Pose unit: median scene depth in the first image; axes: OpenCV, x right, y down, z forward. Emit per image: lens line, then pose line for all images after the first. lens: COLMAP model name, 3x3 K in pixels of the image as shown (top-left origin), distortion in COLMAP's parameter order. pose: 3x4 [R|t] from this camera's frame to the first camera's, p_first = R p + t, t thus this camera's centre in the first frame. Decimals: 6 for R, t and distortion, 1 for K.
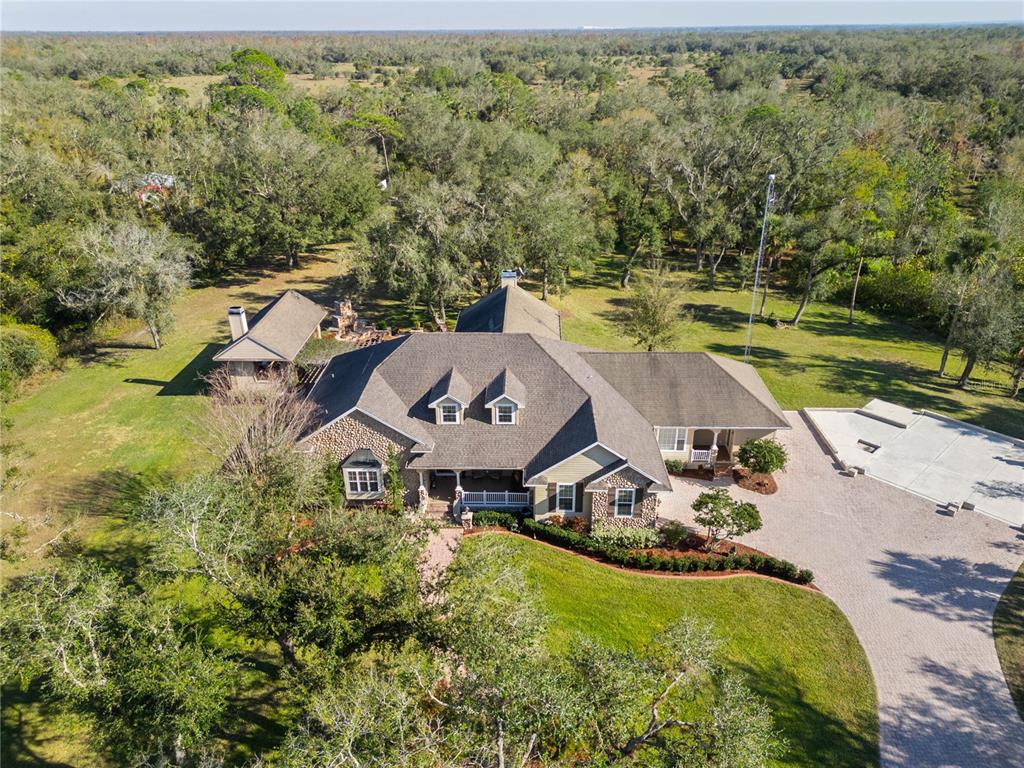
lens RADIAL K [[716.2, 0, 512.0], [0, 716.2, 384.0], [0, 0, 1]] dist [0.079430, -0.076699]
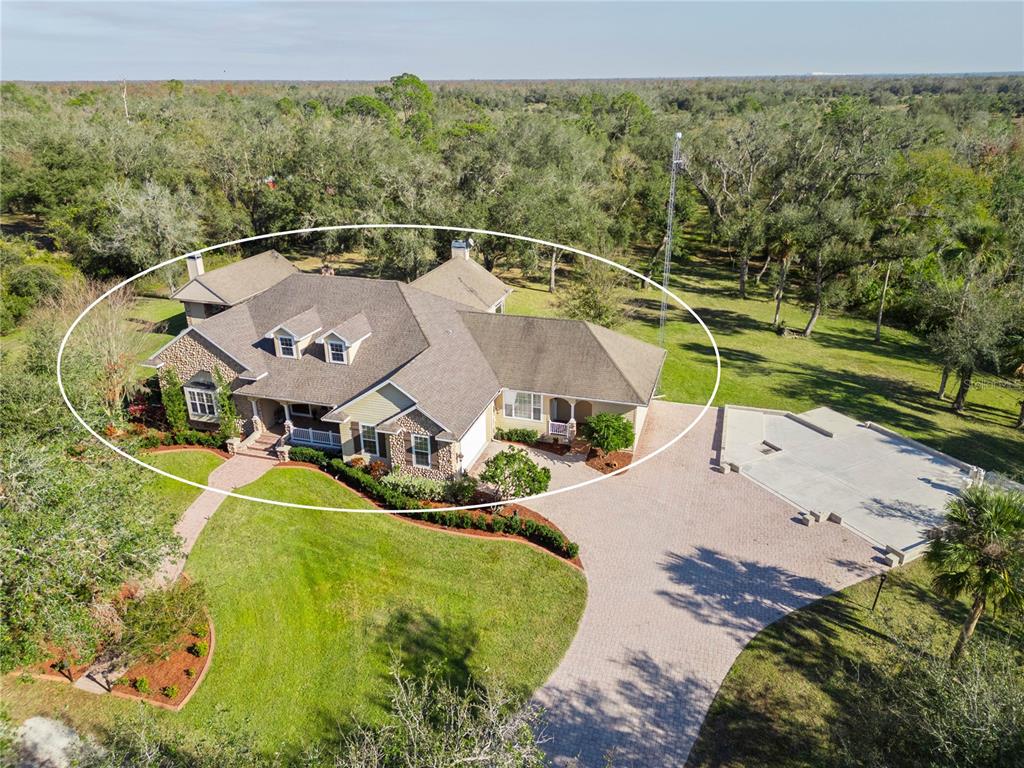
lens RADIAL K [[716.2, 0, 512.0], [0, 716.2, 384.0], [0, 0, 1]] dist [0.079430, -0.076699]
pose [[0.962010, 0.107679, -0.250884, 0.473007], [-0.121104, 0.991887, -0.038657, 0.094166], [0.244686, 0.067571, 0.967245, 0.105146]]
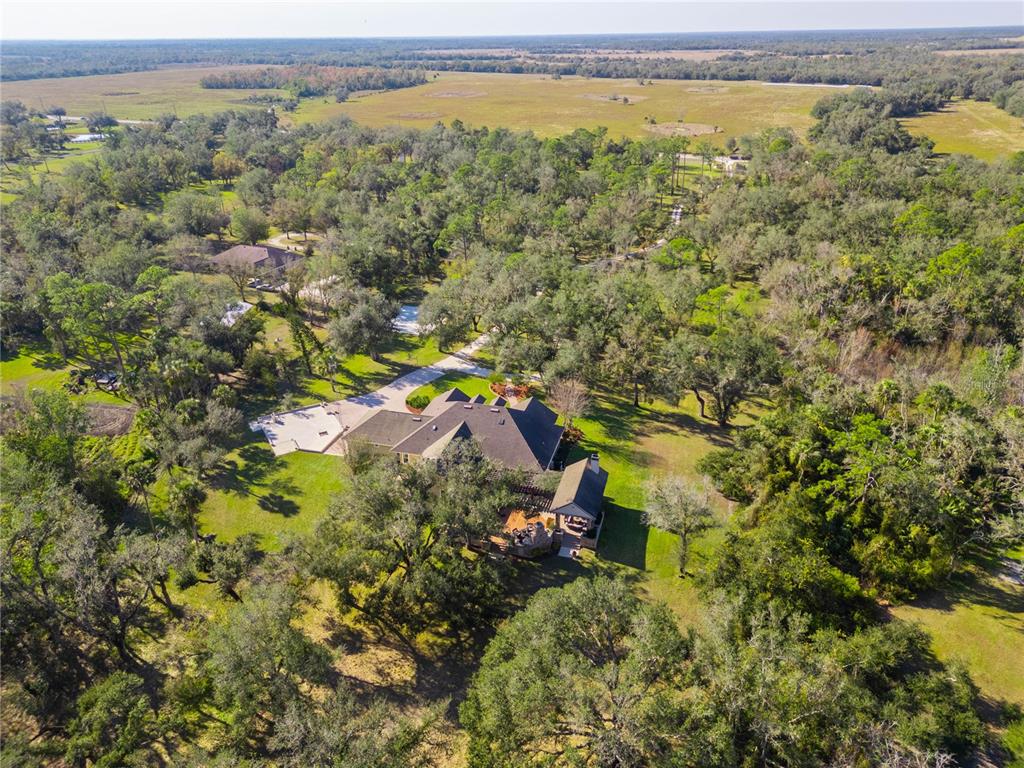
lens RADIAL K [[716.2, 0, 512.0], [0, 716.2, 384.0], [0, 0, 1]] dist [0.079430, -0.076699]
pose [[-0.967652, -0.093397, 0.234363, -0.741442], [0.127752, 0.619652, 0.774410, -2.039108], [-0.217551, 0.779300, -0.587676, 2.472146]]
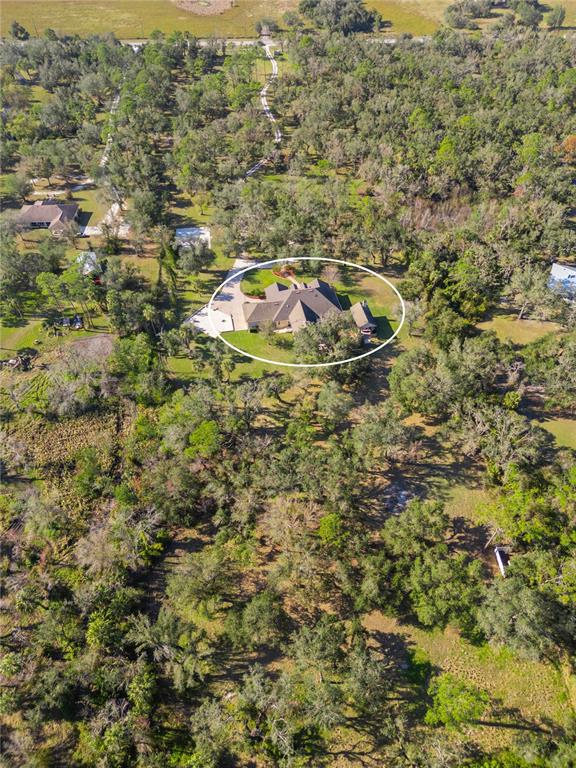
lens RADIAL K [[537.2, 0, 288.0], [0, 537.2, 384.0], [0, 0, 1]] dist [0.079430, -0.076699]
pose [[-0.977932, 0.163452, -0.130122, 0.712000], [-0.076772, 0.298103, 0.951441, -3.774641], [0.194304, 0.940435, -0.278976, 2.892030]]
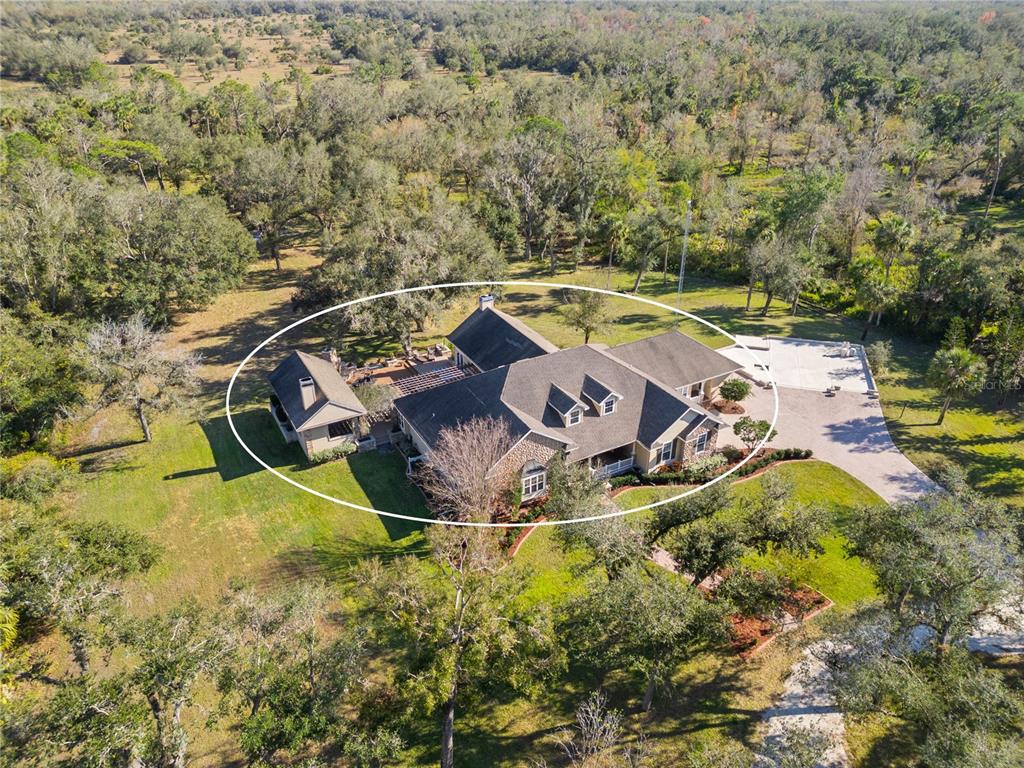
lens RADIAL K [[716.2, 0, 512.0], [0, 716.2, 384.0], [0, 0, 1]] dist [0.079430, -0.076699]
pose [[0.860869, -0.245013, 0.445952, -0.770062], [0.221404, 0.969486, 0.105250, -0.185399], [-0.458132, 0.008129, 0.888847, -0.136209]]
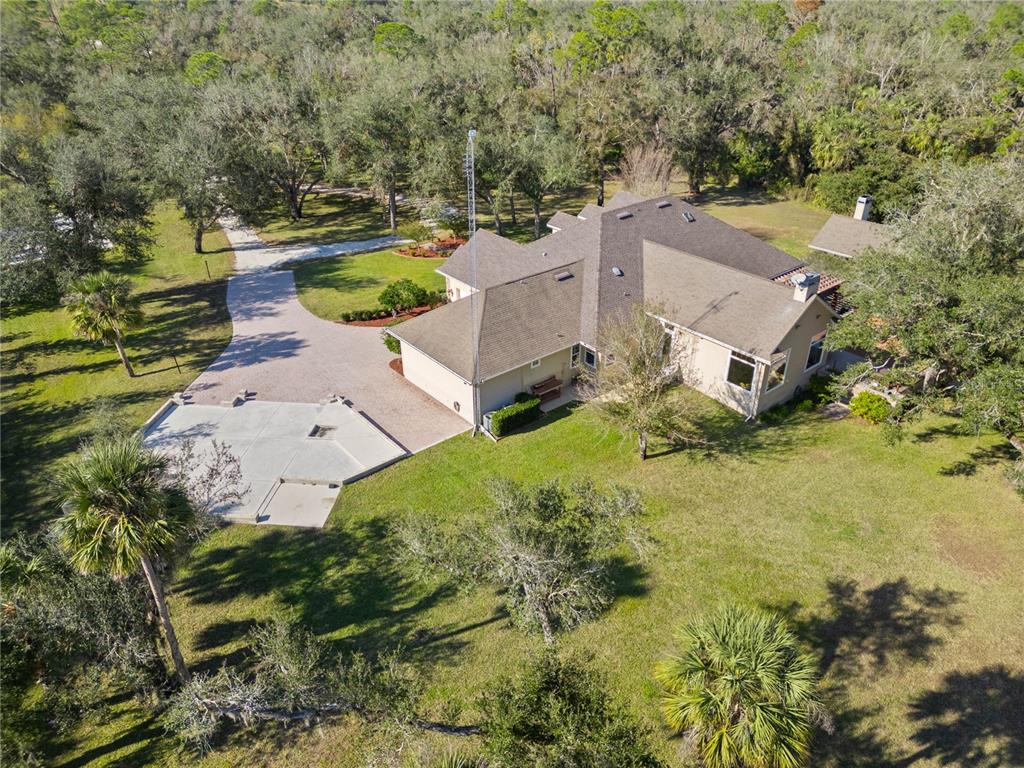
lens RADIAL K [[716.2, 0, 512.0], [0, 716.2, 384.0], [0, 0, 1]] dist [0.079430, -0.076699]
pose [[-0.759417, 0.336461, -0.556848, 0.908886], [-0.274879, 0.609821, 0.743343, -0.756743], [0.589684, 0.717574, -0.370623, 1.649137]]
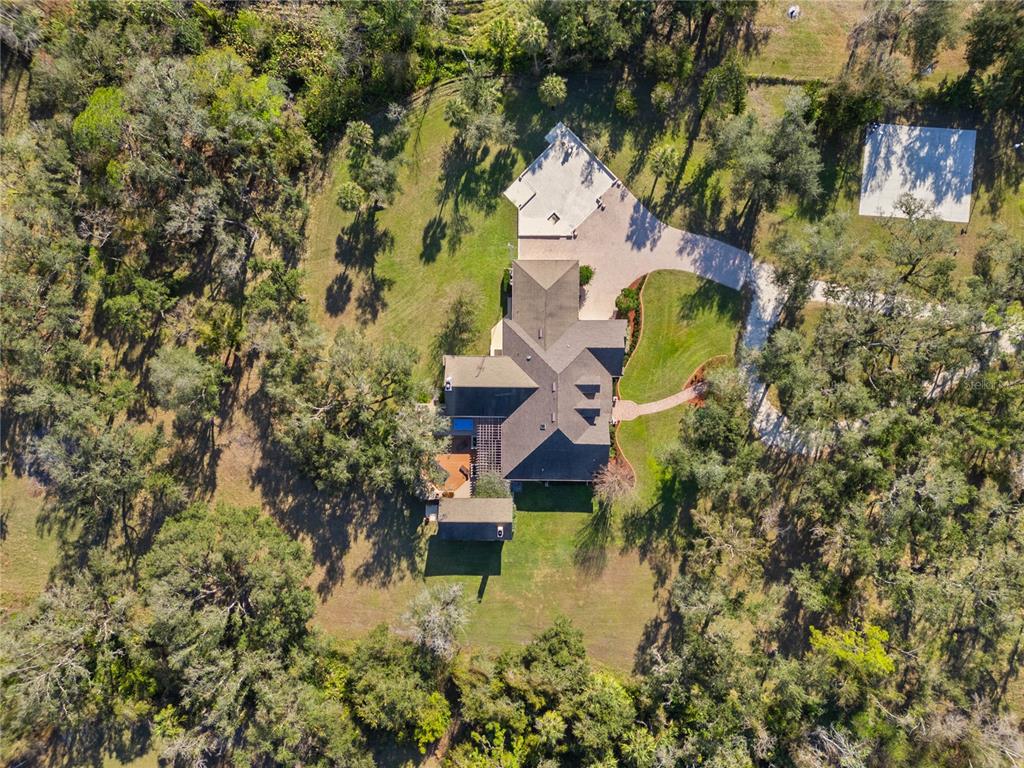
lens RADIAL K [[716.2, 0, 512.0], [0, 716.2, 384.0], [0, 0, 1]] dist [0.079430, -0.076699]
pose [[-0.016273, -0.999865, -0.002353, 0.003585], [0.461343, -0.009596, 0.887170, -2.196760], [-0.887073, 0.013352, 0.461436, 0.149897]]
